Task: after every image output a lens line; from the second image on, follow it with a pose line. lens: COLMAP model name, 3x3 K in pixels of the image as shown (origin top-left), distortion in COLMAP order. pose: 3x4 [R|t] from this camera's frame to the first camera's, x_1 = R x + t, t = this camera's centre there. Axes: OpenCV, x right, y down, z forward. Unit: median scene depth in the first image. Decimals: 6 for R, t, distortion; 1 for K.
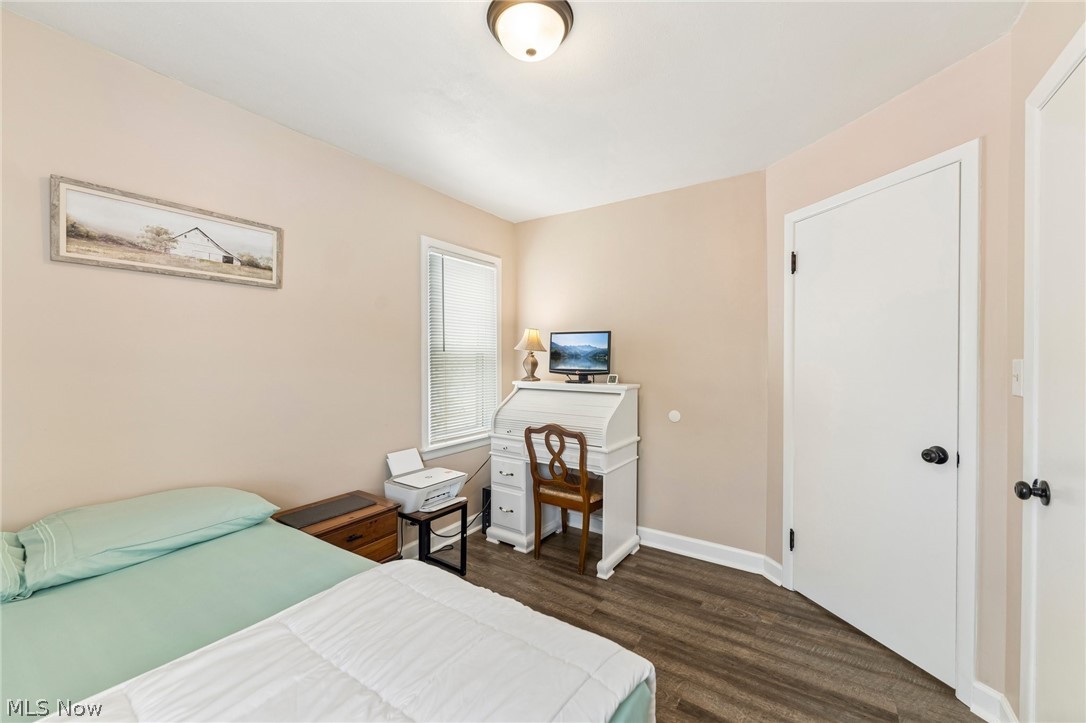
lens RADIAL K [[436.6, 0, 543.4], [0, 436.6, 358.7], [0, 0, 1]] dist [-0.002562, -0.000456]
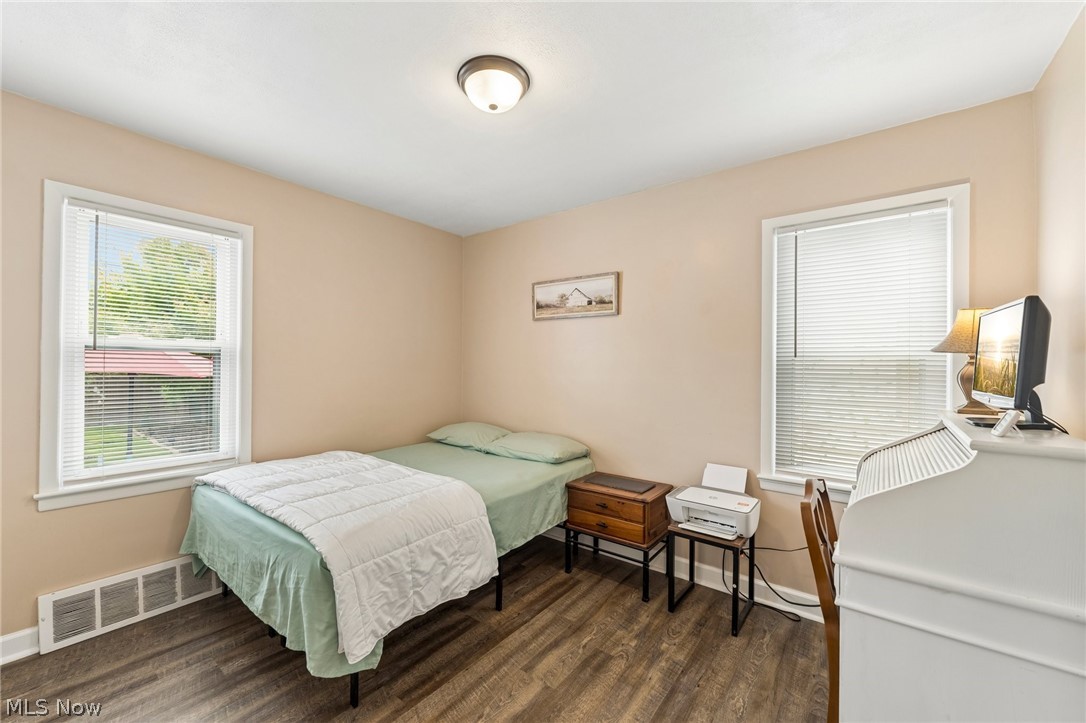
lens RADIAL K [[436.6, 0, 543.4], [0, 436.6, 364.2], [0, 0, 1]] dist [-0.002562, -0.000456]
pose [[-0.080670, -0.006877, -0.996717, 0.876653], [-0.016049, 0.999856, -0.005600, 0.010106], [0.996612, 0.015544, -0.080769, 0.958245]]
